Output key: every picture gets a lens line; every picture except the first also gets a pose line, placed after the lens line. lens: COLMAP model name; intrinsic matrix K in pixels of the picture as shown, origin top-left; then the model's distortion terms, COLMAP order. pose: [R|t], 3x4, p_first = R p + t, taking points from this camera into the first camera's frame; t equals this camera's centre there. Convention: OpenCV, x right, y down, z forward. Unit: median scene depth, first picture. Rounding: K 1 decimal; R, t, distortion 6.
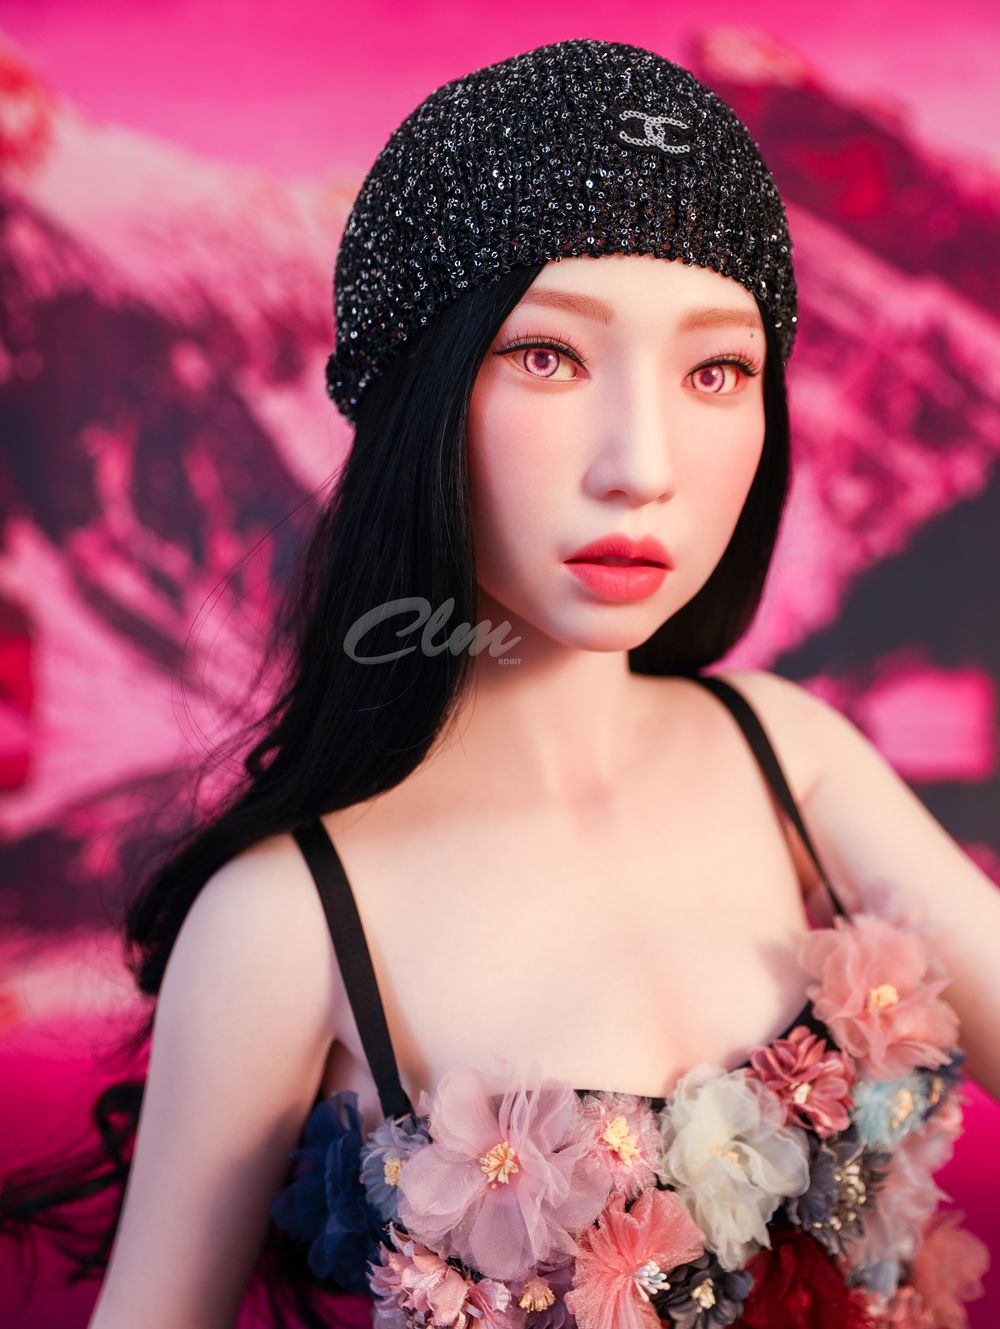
lens RADIAL K [[1600.7, 0, 500.0], [0, 1600.7, 664.5], [0, 0, 1]] dist [-0.015134, 0.005797]
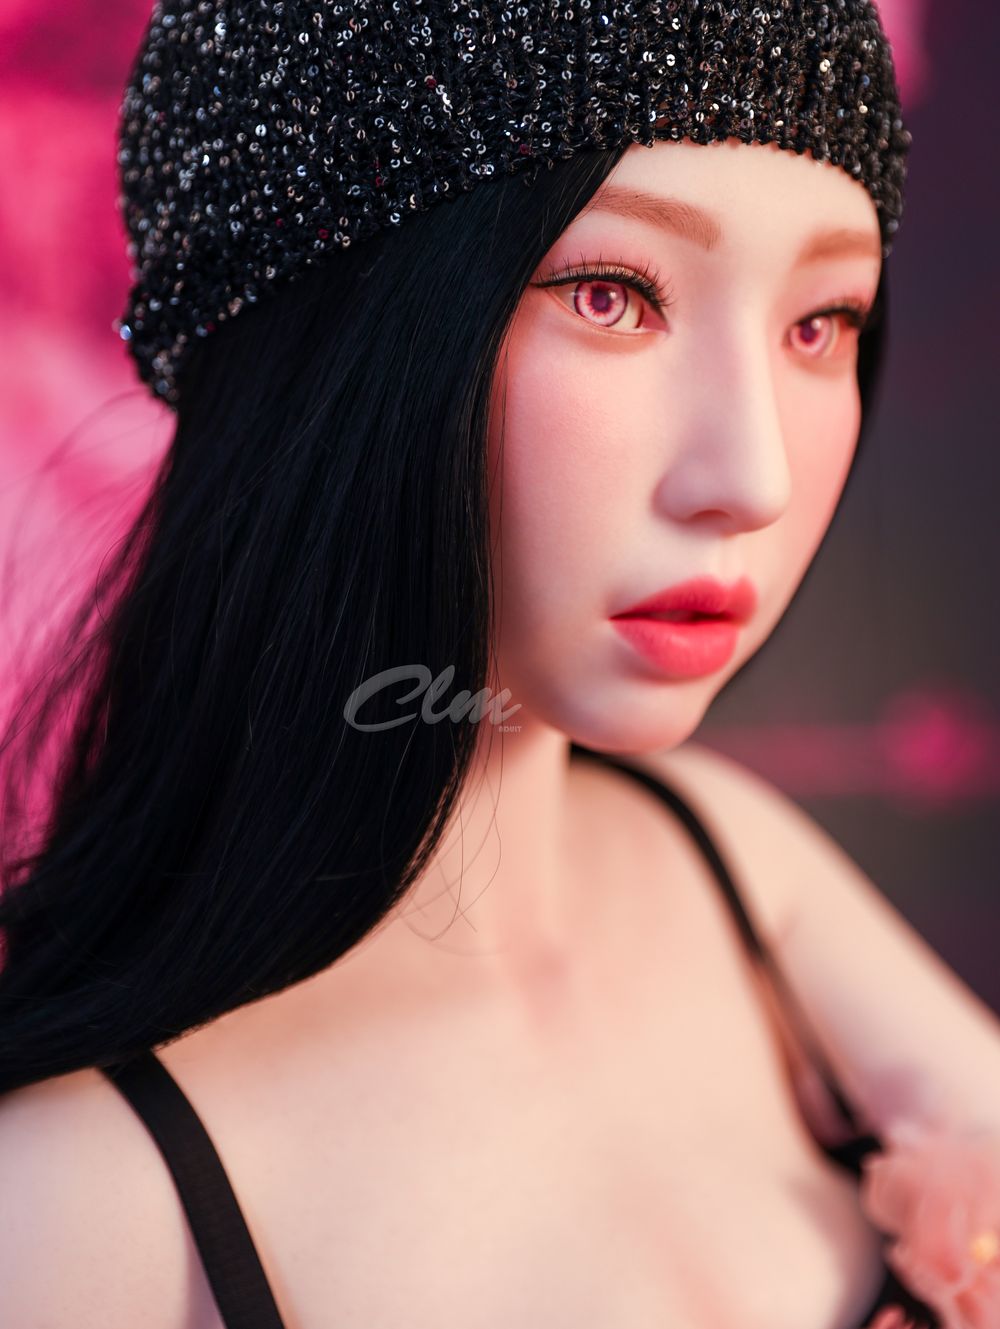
lens RADIAL K [[2559.1, 0, 500.0], [0, 2559.1, 664.5], [0, 0, 1]] dist [0.093687, -0.009983]
pose [[0.933768, -0.006781, 0.357815, -0.365911], [-0.000435, 0.999798, 0.020081, -0.066226], [-0.357879, -0.018906, 0.933576, 0.071966]]
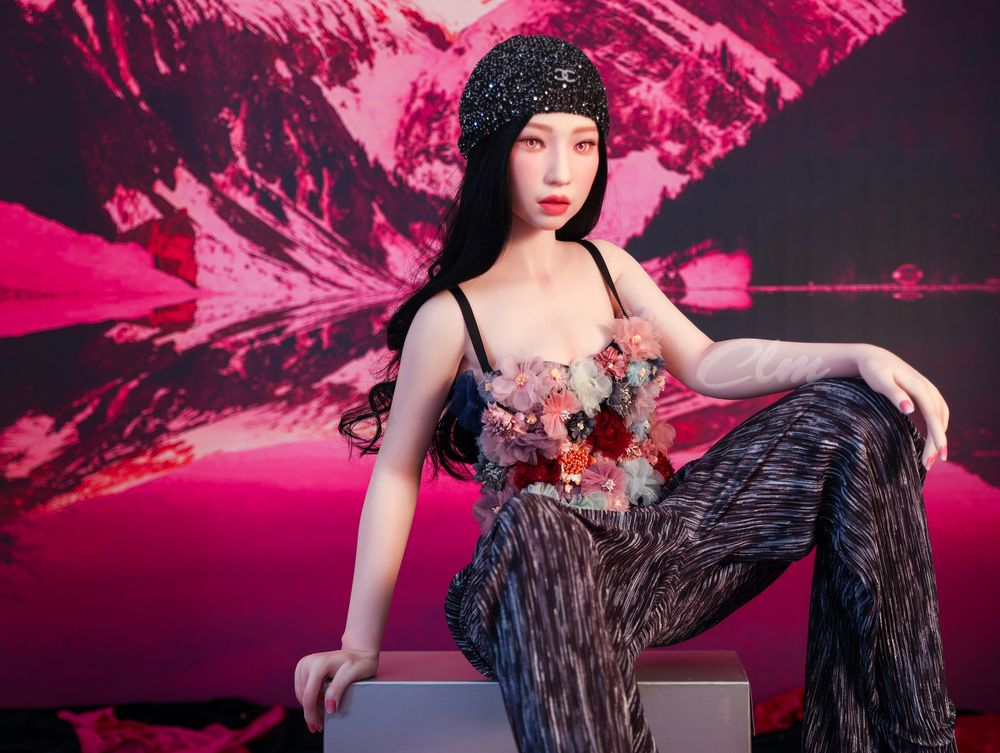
lens RADIAL K [[1473.6, 0, 500.0], [0, 1473.6, 376.5], [0, 0, 1]] dist [0.052481, 0.010131]
pose [[0.998254, -0.011313, 0.057980, -0.222679], [0.006970, 0.997192, 0.074565, 0.067280], [-0.058661, -0.074031, 0.995529, -2.092074]]
